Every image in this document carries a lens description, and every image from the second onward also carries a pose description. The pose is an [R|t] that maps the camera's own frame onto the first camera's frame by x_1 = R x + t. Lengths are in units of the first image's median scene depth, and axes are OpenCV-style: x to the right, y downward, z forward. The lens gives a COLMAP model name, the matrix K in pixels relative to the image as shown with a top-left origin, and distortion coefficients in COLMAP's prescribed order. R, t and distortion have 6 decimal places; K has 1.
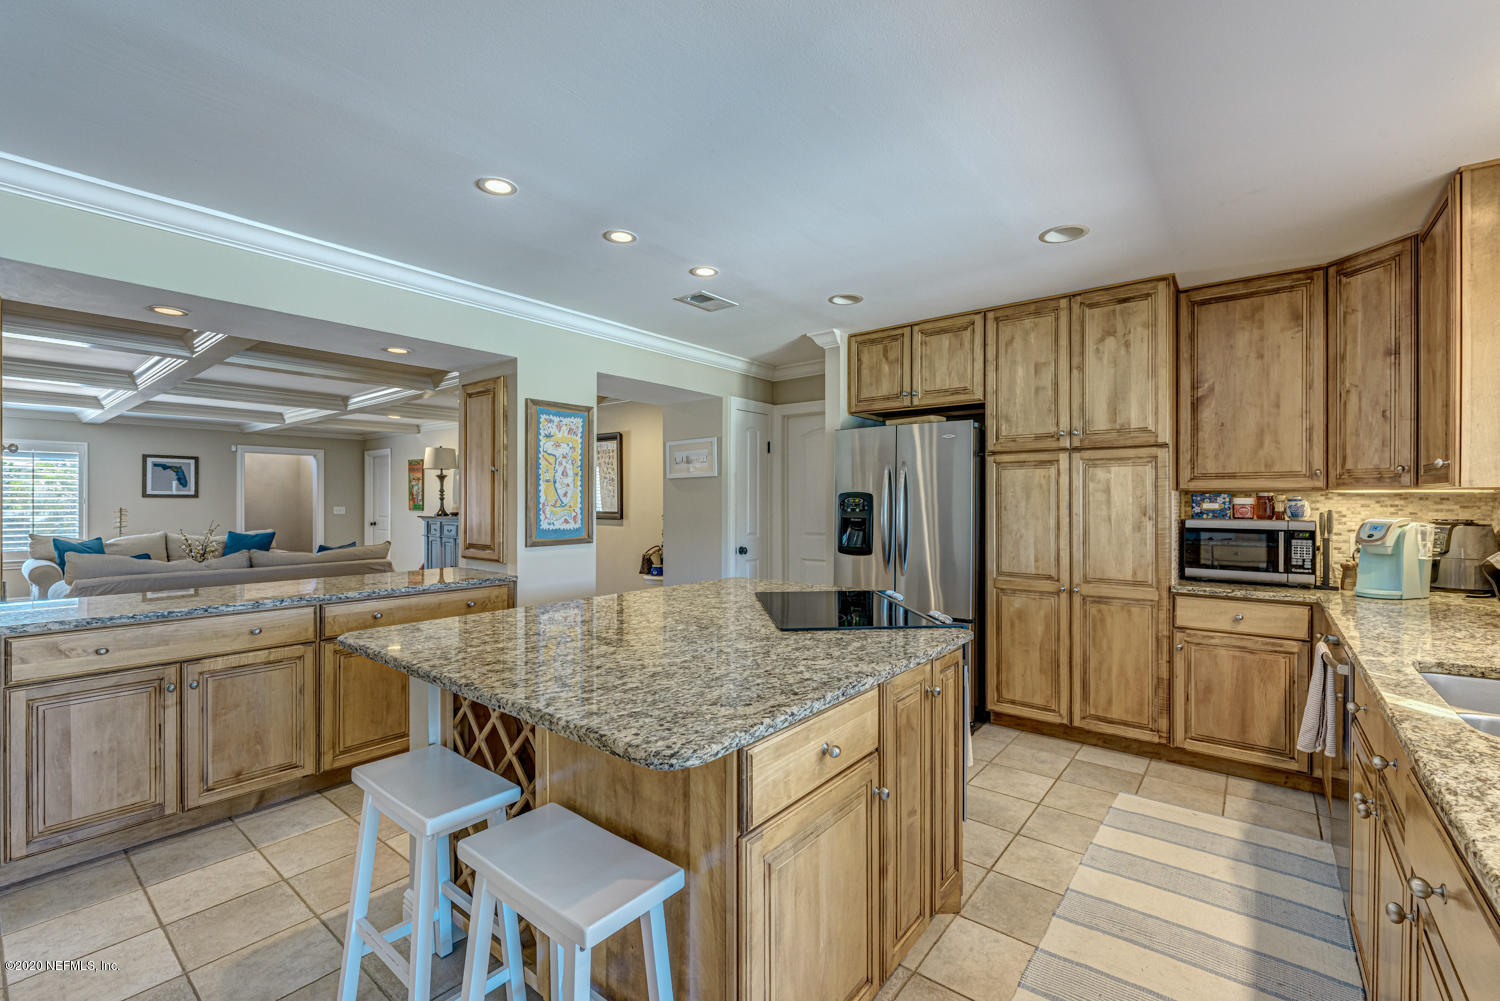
lens RADIAL K [[643.9, 0, 757.3], [0, 643.9, 500.5], [0, 0, 1]] dist [-0.000205, -0.000219]
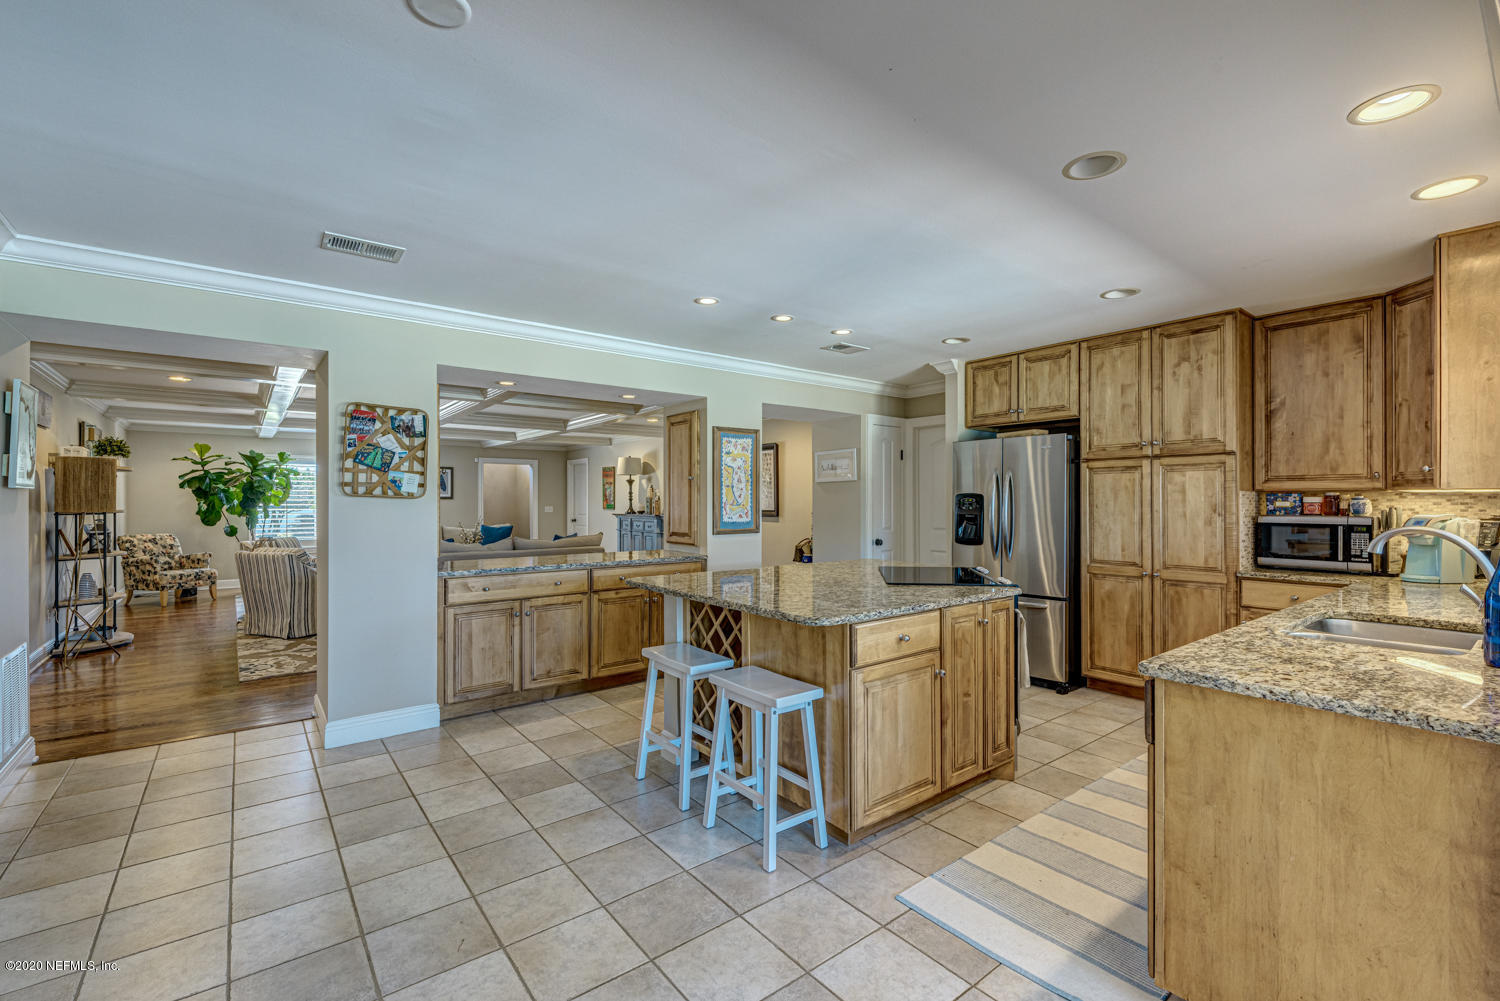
lens RADIAL K [[643.9, 0, 757.3], [0, 643.9, 500.5], [0, 0, 1]] dist [-0.000205, -0.000219]
pose [[0.973419, -0.002201, -0.229022, 0.050808], [0.002151, 0.999998, -0.000468, 0.000544], [0.229022, -0.000037, 0.973421, -0.342884]]
